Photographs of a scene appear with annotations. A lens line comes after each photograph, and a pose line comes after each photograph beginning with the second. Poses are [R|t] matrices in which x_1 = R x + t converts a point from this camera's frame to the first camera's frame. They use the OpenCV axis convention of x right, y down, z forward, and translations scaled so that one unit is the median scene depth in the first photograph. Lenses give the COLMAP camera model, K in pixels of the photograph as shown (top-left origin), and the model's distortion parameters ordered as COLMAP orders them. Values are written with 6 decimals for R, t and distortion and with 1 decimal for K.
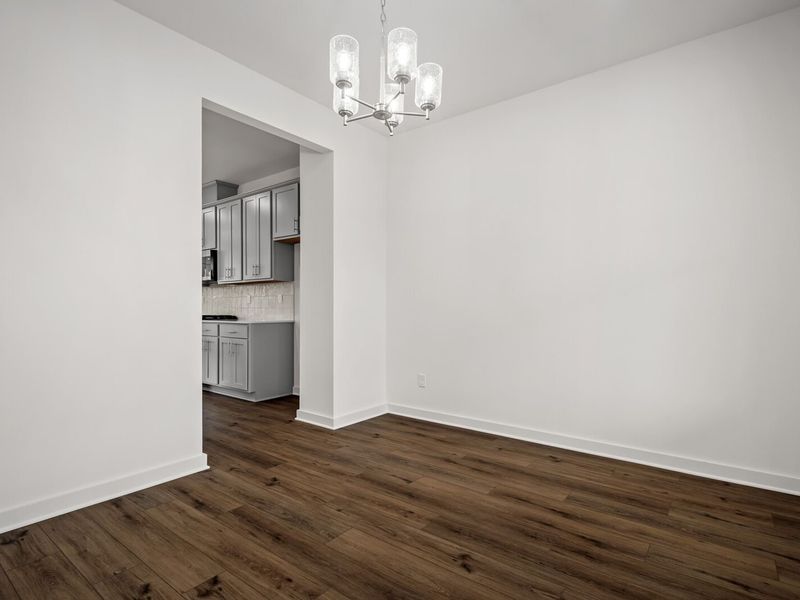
lens RADIAL K [[420.5, 0, 402.3], [0, 420.5, 300.7], [0, 0, 1]] dist [0.017413, -0.003241]
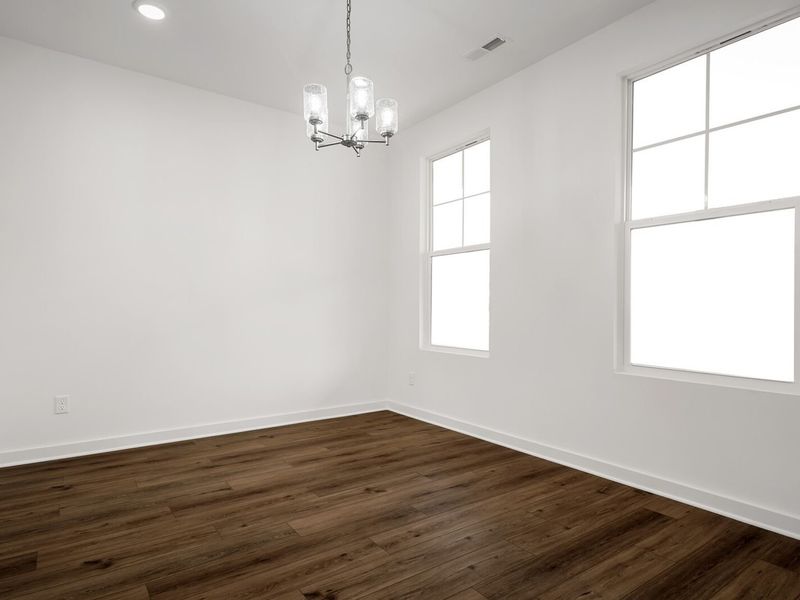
lens RADIAL K [[470.0, 0, 399.3], [0, 470.0, 304.9], [0, 0, 1]] dist [0.006278, 0.000831]
pose [[0.291957, 0.004817, 0.956419, -0.978620], [-0.019226, 0.999815, 0.000834, 0.009878], [-0.956238, -0.018632, 0.291996, 0.369846]]
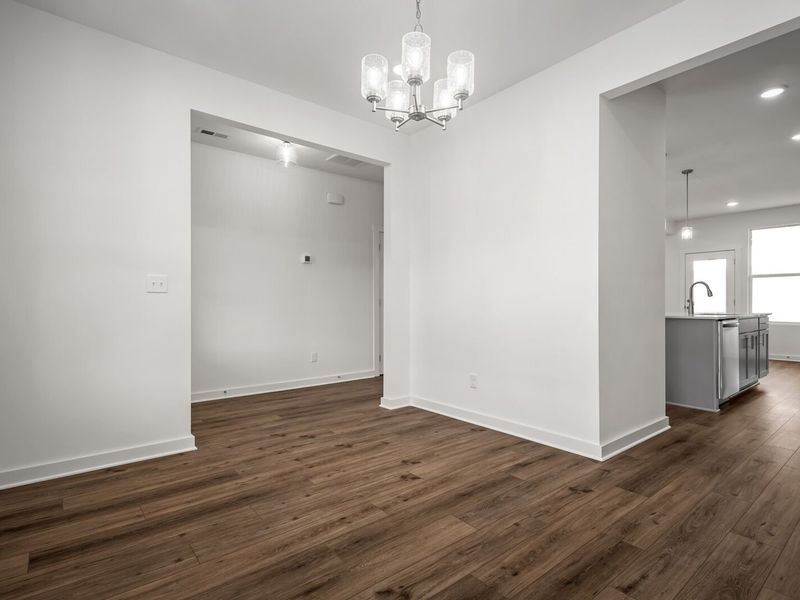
lens RADIAL K [[420.5, 0, 403.2], [0, 420.5, 300.2], [0, 0, 1]] dist [0.017413, -0.003241]
pose [[-0.223209, -0.004845, -0.974759, 0.754814], [0.017471, 0.999807, -0.008970, 0.017302], [0.974614, -0.019032, -0.223081, 0.926205]]
